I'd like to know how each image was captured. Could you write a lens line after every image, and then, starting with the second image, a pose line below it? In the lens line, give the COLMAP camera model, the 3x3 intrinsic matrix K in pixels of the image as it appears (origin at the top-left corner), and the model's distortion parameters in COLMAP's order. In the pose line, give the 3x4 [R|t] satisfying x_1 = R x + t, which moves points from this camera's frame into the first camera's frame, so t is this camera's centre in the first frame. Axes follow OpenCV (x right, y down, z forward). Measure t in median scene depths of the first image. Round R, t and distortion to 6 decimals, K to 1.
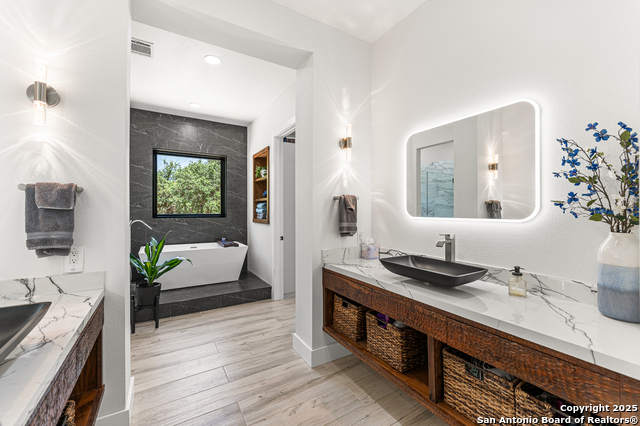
lens RADIAL K [[275.3, 0, 318.6], [0, 275.3, 212.1], [0, 0, 1]] dist [-0.009036, -0.002547]
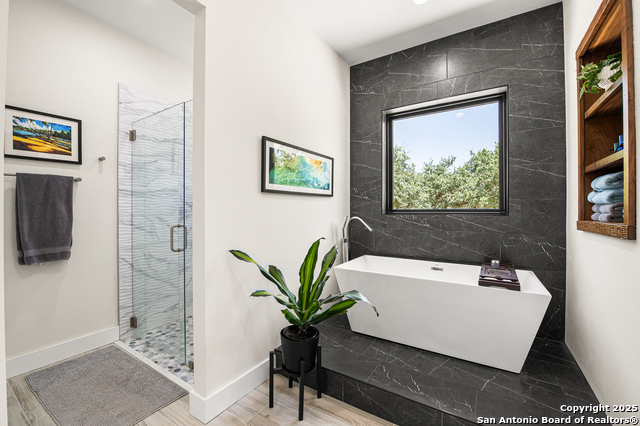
lens RADIAL K [[275.3, 0, 307.1], [0, 275.3, 210.5], [0, 0, 1]] dist [-0.009036, -0.002547]
pose [[0.450346, 0.000365, -0.892854, -0.075844], [-0.006591, 0.999974, -0.002916, 0.014032], [0.892830, 0.007198, 0.450337, 0.509470]]
